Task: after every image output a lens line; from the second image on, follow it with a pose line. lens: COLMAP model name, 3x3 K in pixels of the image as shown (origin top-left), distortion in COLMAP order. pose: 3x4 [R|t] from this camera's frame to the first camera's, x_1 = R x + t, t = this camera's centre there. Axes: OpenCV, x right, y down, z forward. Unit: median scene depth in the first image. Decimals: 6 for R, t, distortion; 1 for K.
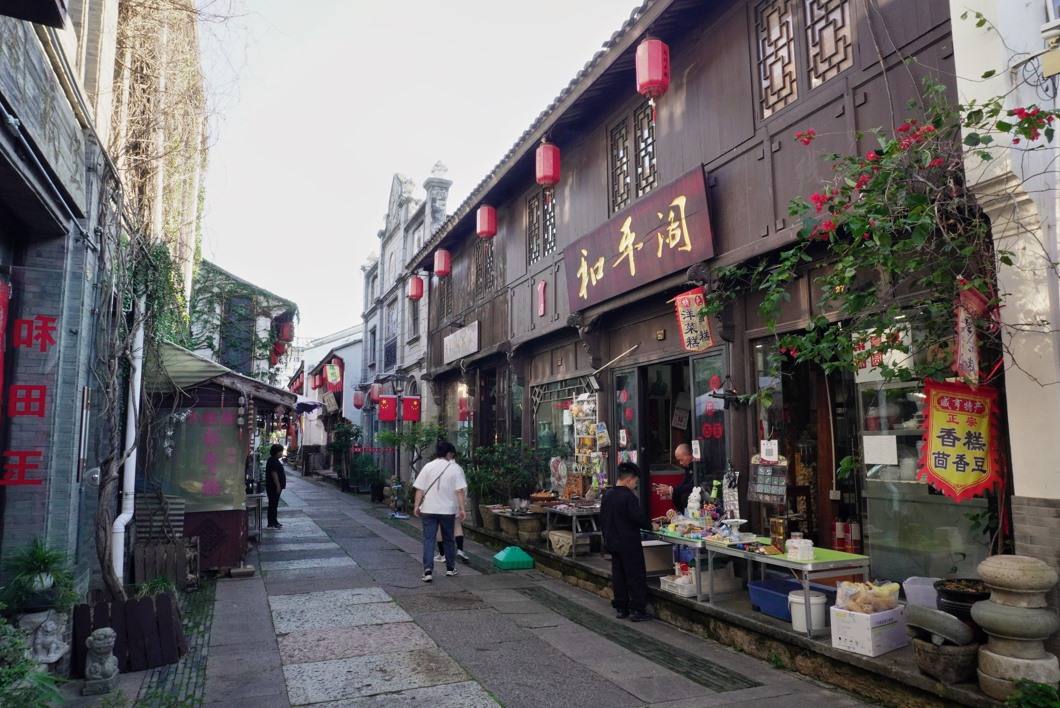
lens RADIAL K [[713.0, 0, 531.4], [0, 713.0, 353.1], [0, 0, 1]] dist [-0.048335, 0.035224]
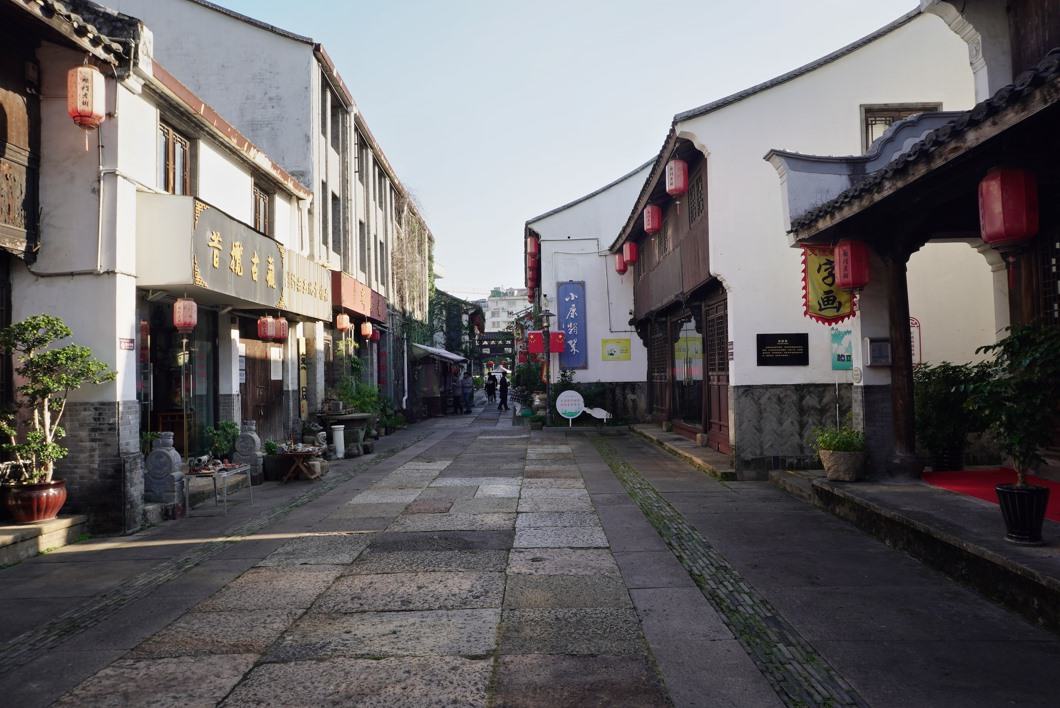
lens RADIAL K [[713.0, 0, 529.7], [0, 713.0, 357.9], [0, 0, 1]] dist [-0.048335, 0.035224]
pose [[0.930536, -0.023787, -0.365428, 0.569603], [0.062687, 0.993506, 0.094957, -0.113424], [0.360796, -0.111268, 0.925984, -0.894119]]
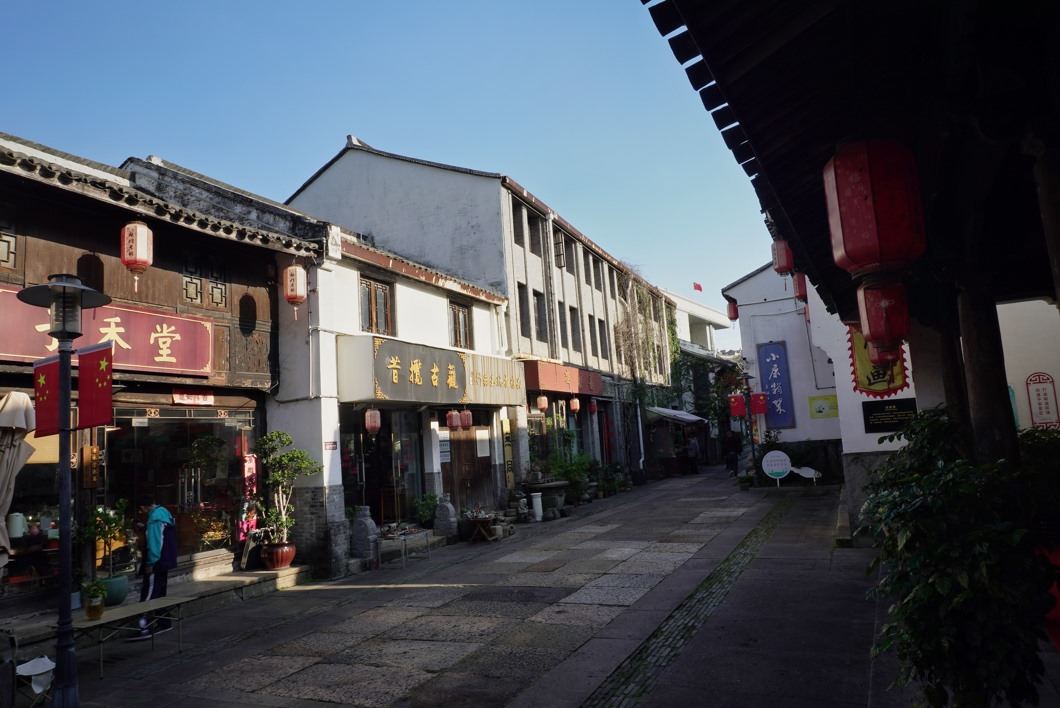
lens RADIAL K [[713.0, 0, 524.0], [0, 713.0, 359.7], [0, 0, 1]] dist [-0.048335, 0.035224]
pose [[0.691927, -0.124926, -0.711077, 0.762247], [0.155100, 0.987640, -0.022591, -0.131246], [0.705110, -0.094656, 0.702751, -0.895130]]
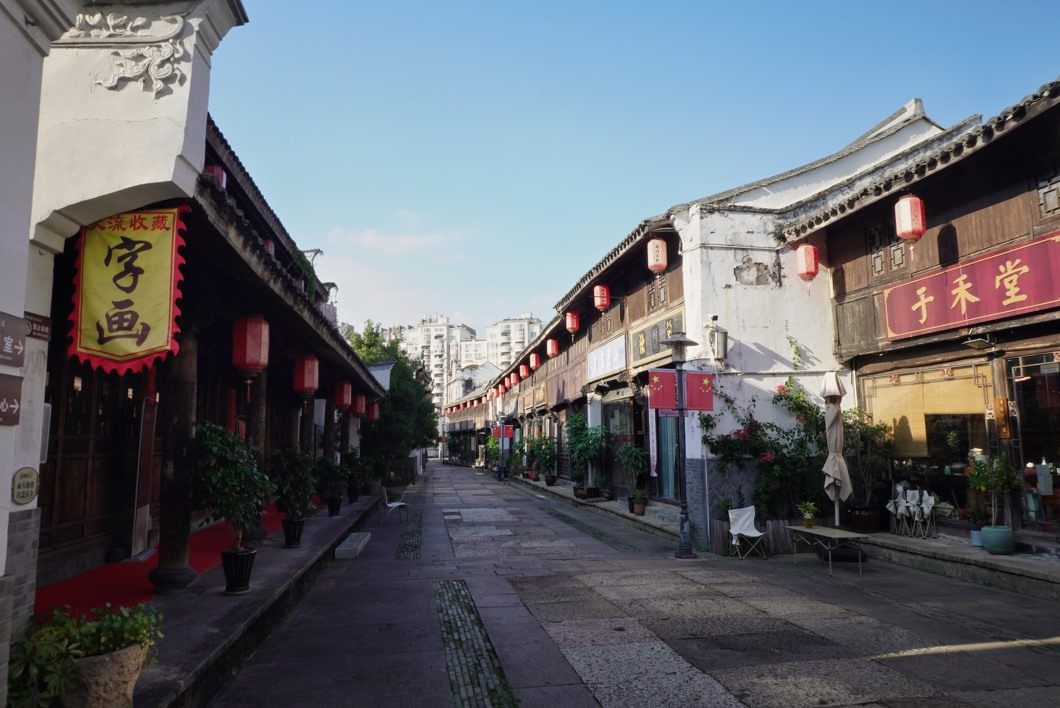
lens RADIAL K [[713.0, 0, 529.9], [0, 713.0, 352.4], [0, 0, 1]] dist [-0.048335, 0.035224]
pose [[-0.981340, 0.042353, 0.187558, 0.418356], [-0.006864, 0.967101, -0.254299, -0.027339], [-0.192158, -0.250841, -0.948765, -0.194656]]
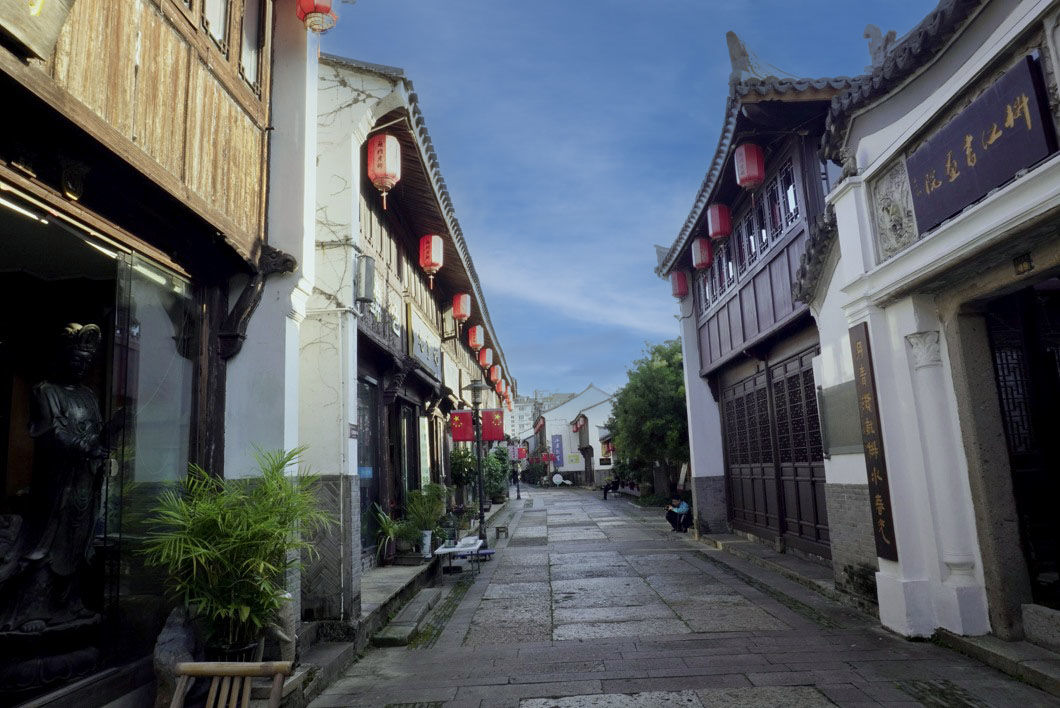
lens RADIAL K [[713.0, 0, 529.9], [0, 713.0, 354.1], [0, 0, 1]] dist [-0.048335, 0.035224]
pose [[0.939563, -0.093199, -0.329448, 1.206585], [0.084190, 0.995583, -0.041541, -0.368147], [0.331864, 0.011294, 0.943260, -2.907451]]
